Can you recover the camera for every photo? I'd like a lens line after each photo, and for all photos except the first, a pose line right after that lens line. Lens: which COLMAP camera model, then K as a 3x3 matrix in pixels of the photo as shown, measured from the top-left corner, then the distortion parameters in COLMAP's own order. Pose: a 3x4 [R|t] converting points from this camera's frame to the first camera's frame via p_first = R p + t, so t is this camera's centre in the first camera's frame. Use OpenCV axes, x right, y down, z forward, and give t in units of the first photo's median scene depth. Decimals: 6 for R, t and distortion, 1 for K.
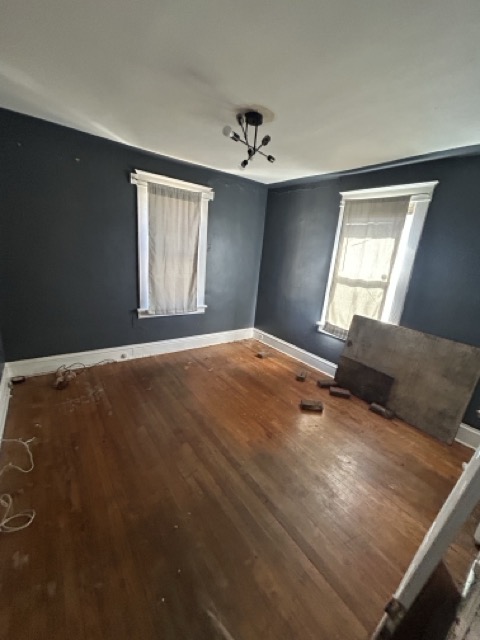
lens RADIAL K [[261.4, 0, 241.6], [0, 261.4, 319.5], [0, 0, 1]] dist [-0.000087, 0.000670]
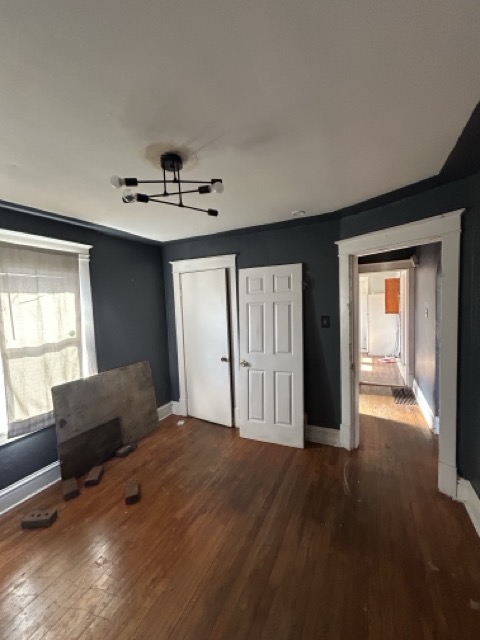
lens RADIAL K [[261.4, 0, 241.6], [0, 261.4, 319.5], [0, 0, 1]] dist [-0.000087, 0.000670]
pose [[-0.461469, -0.127907, 0.877887, -0.545496], [0.239523, 0.934840, 0.262112, -0.311381], [-0.854210, 0.331231, -0.400763, 0.854952]]
